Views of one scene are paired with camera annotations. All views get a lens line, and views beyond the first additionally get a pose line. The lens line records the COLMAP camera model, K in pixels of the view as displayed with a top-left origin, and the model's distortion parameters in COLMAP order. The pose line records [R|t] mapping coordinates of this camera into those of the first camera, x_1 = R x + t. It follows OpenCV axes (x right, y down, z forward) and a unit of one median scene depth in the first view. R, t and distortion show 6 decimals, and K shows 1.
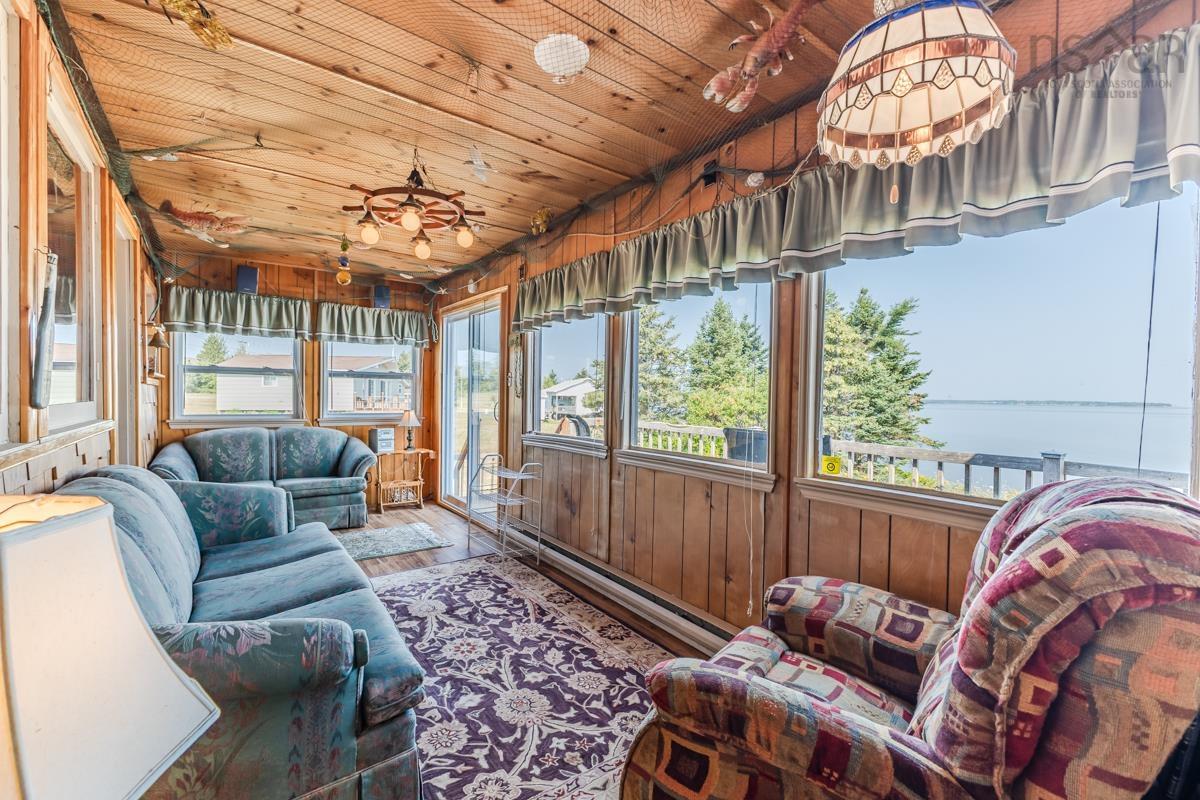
lens RADIAL K [[515.7, 0, 599.2], [0, 515.7, 397.4], [0, 0, 1]] dist [0.000591, -0.001284]
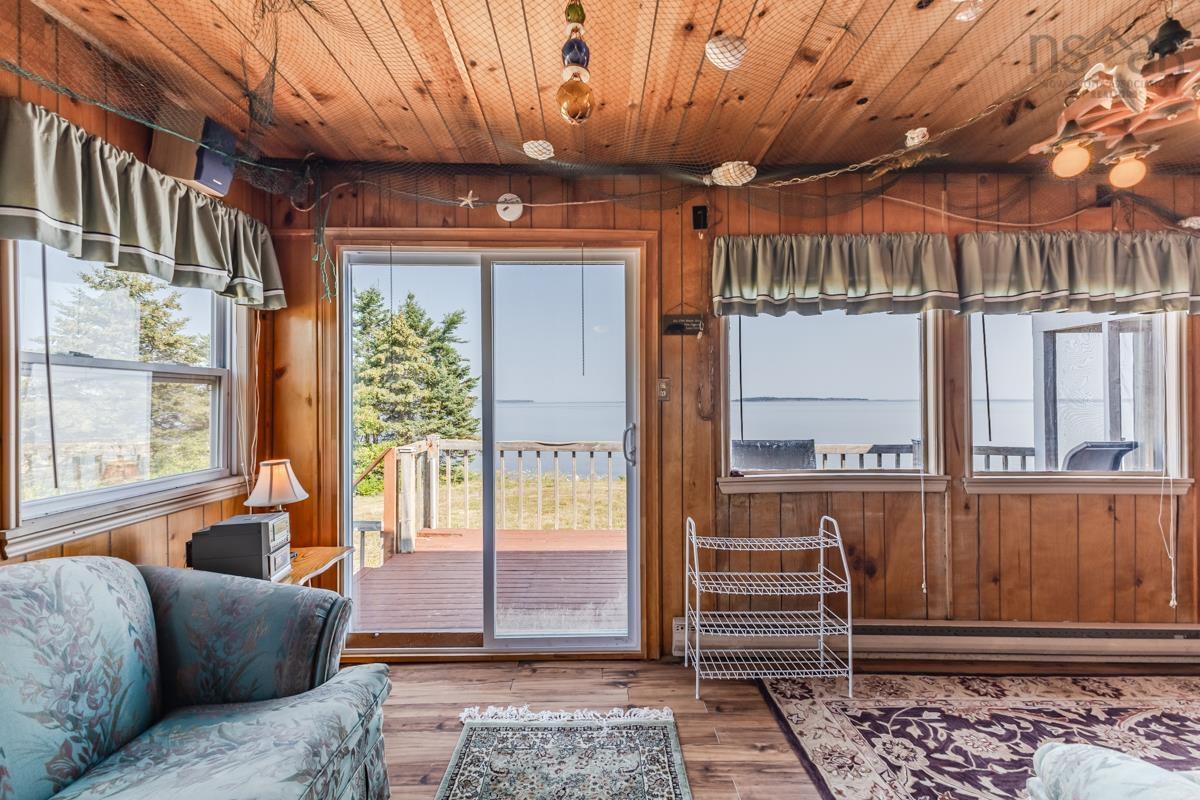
lens RADIAL K [[515.7, 0, 607.5], [0, 515.7, 397.9], [0, 0, 1]] dist [0.000591, -0.001284]
pose [[0.586534, -0.015343, 0.809779, -0.935120], [0.018106, 0.999819, 0.005830, -0.042544], [-0.809722, 0.011243, 0.586706, 0.938290]]
